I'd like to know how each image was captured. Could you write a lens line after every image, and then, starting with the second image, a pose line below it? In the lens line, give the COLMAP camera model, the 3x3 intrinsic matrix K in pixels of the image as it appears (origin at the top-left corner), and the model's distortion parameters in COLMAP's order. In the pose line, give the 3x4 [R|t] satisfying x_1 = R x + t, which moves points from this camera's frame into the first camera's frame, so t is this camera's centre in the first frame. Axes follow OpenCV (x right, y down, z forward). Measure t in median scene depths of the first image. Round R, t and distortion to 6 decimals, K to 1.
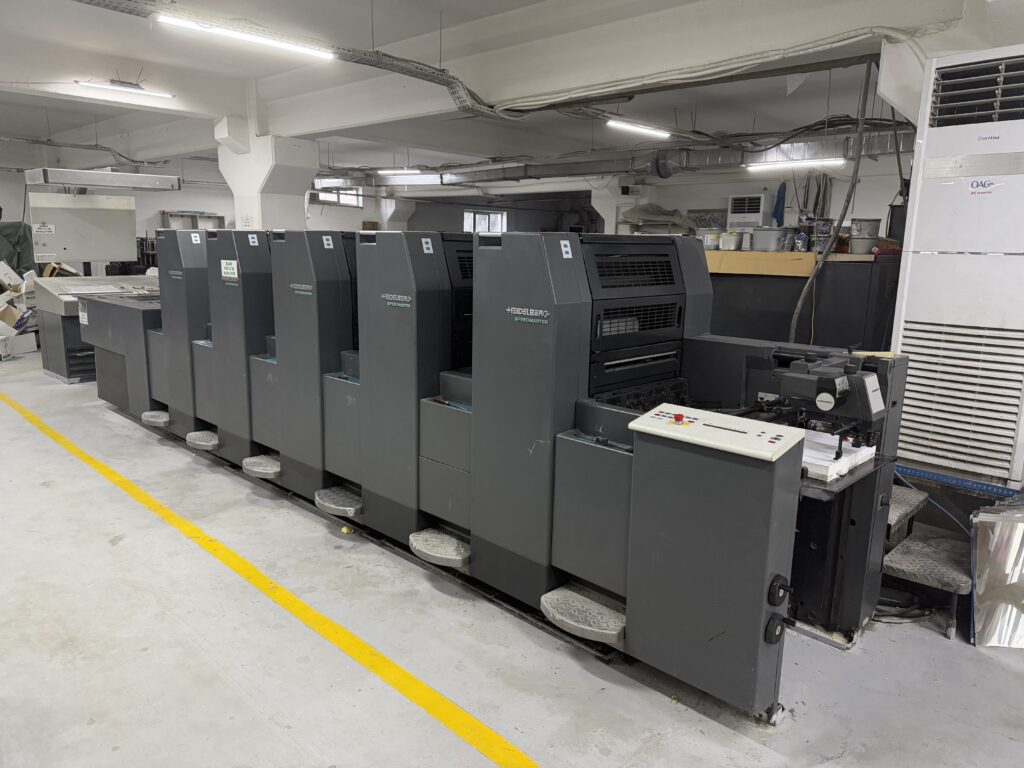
lens RADIAL K [[722.1, 0, 515.4], [0, 722.1, 391.0], [0, 0, 1]] dist [0.054597, -0.072240]
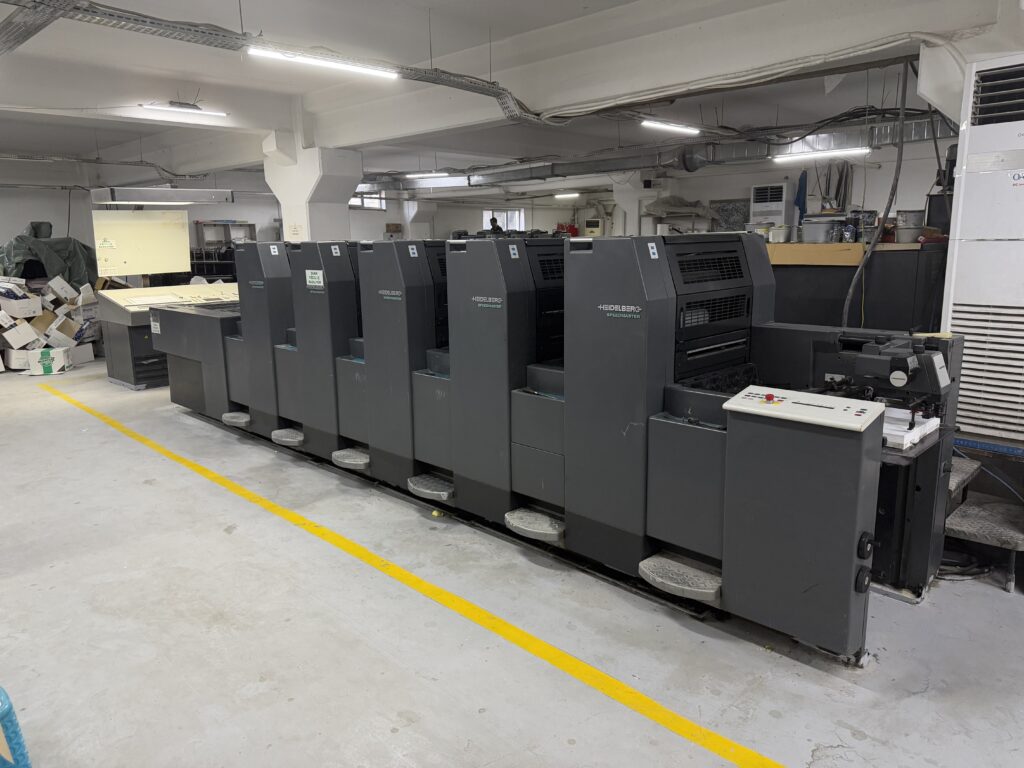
lens RADIAL K [[723.6, 0, 512.0], [0, 723.6, 384.0], [0, 0, 1]] dist [0.053243, -0.066999]
pose [[0.999260, -0.033655, -0.018616, -0.099484], [0.033616, 0.999432, -0.002445, 0.003586], [0.018688, 0.001817, 0.999824, -0.093068]]
